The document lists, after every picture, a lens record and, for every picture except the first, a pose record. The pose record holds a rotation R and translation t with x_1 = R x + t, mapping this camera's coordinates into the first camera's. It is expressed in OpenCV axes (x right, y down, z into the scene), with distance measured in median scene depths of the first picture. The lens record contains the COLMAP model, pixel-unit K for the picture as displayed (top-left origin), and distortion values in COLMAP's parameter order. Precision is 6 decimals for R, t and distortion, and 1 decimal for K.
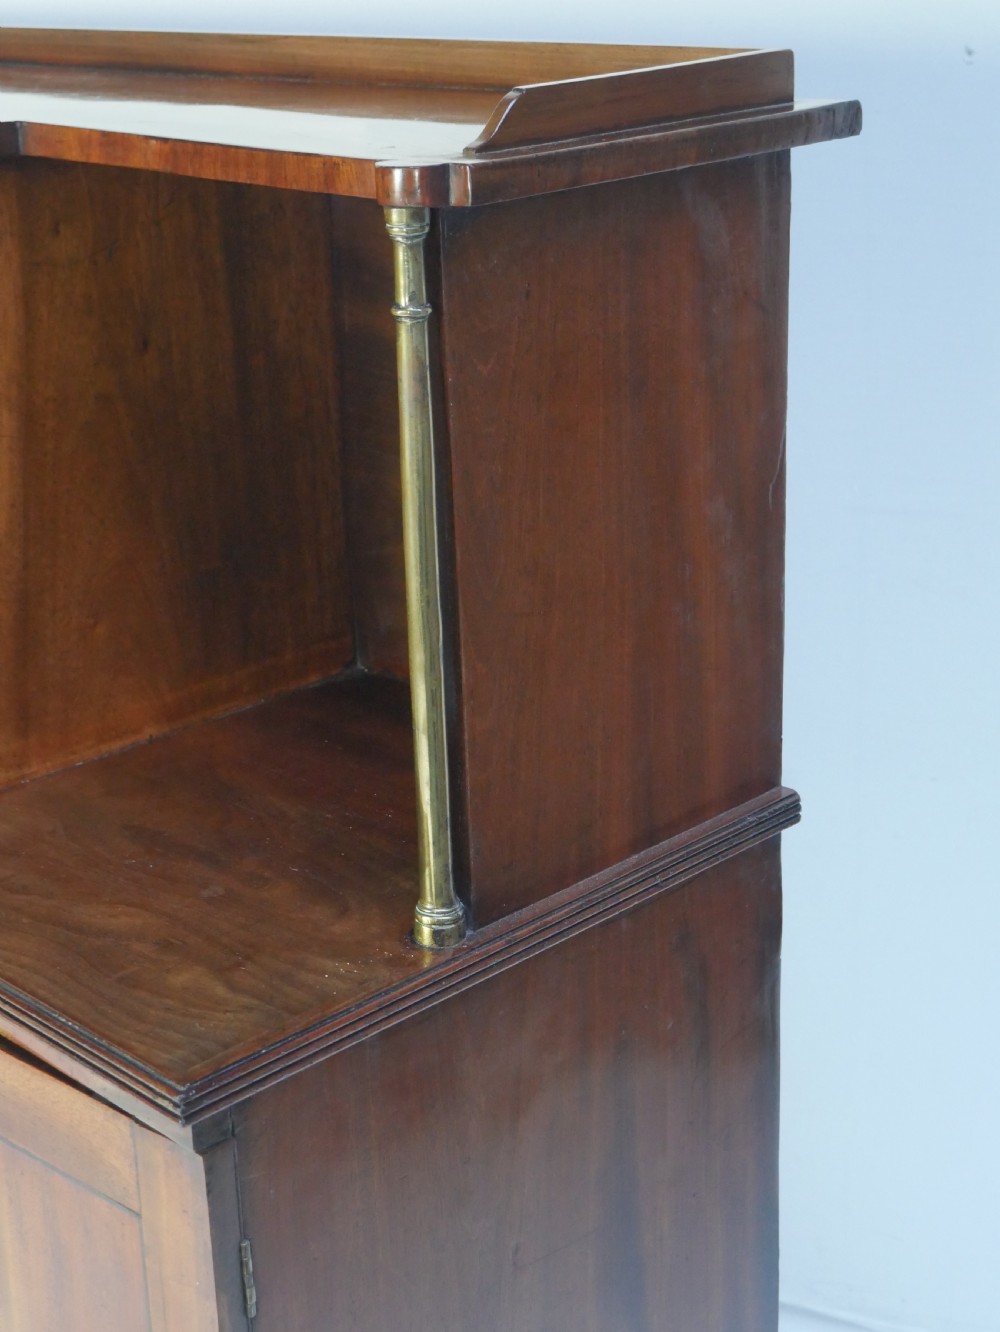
lens RADIAL K [[2221.3, 0, 500.0], [0, 2221.3, 666.0], [0, 0, 1]] dist [0.029257, 0.005236]
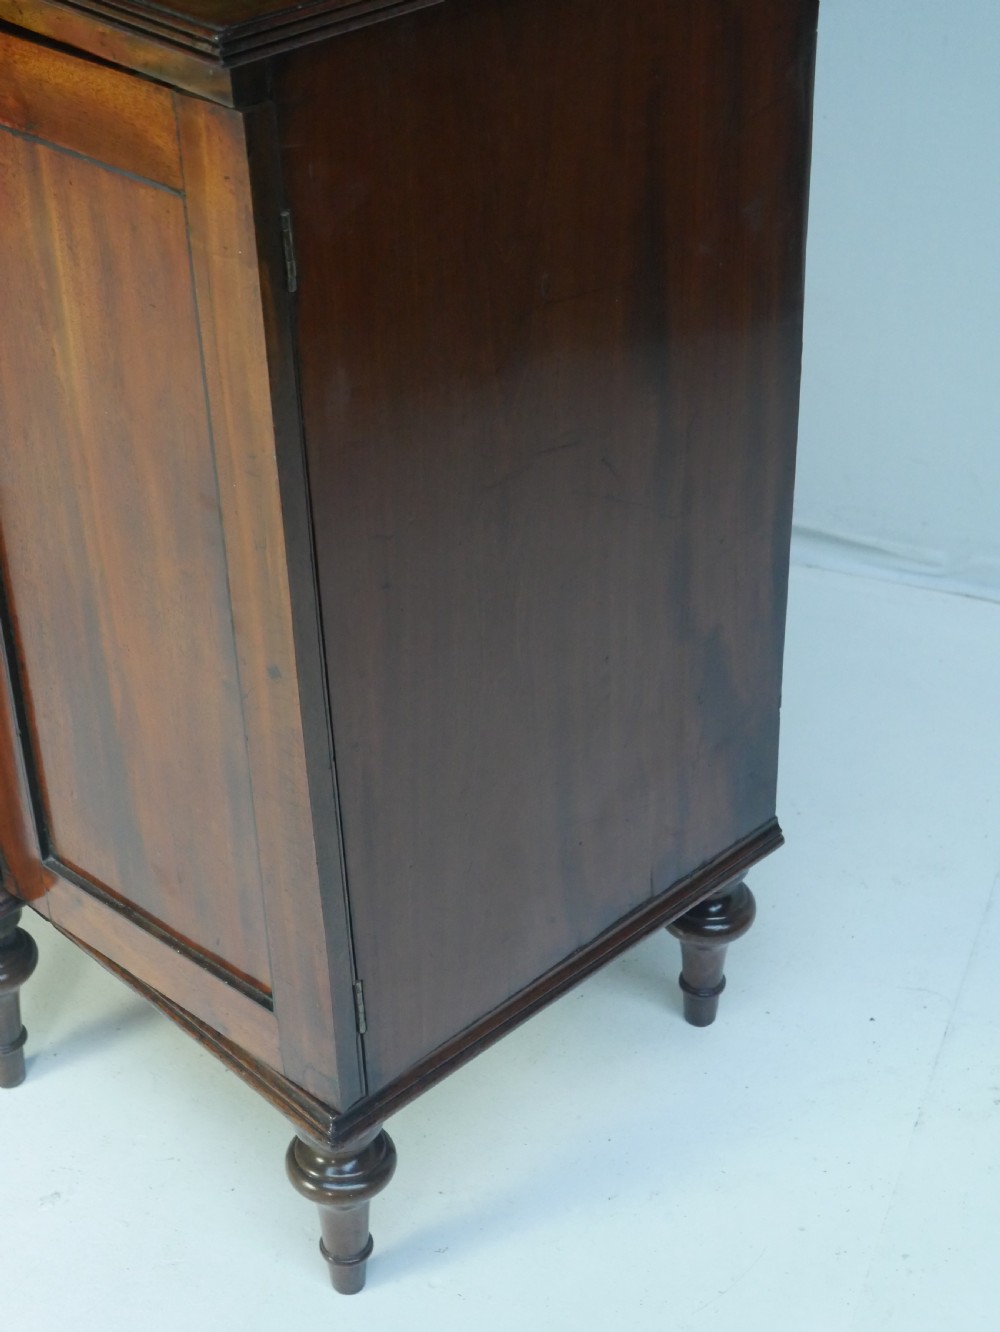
lens RADIAL K [[2221.3, 0, 500.0], [0, 2221.3, 666.0], [0, 0, 1]] dist [0.029257, 0.005236]
pose [[0.999671, 0.015818, -0.020207, 0.010304], [-0.010672, 0.972376, 0.233176, 0.220001], [0.023337, -0.232883, 0.972225, -0.057649]]
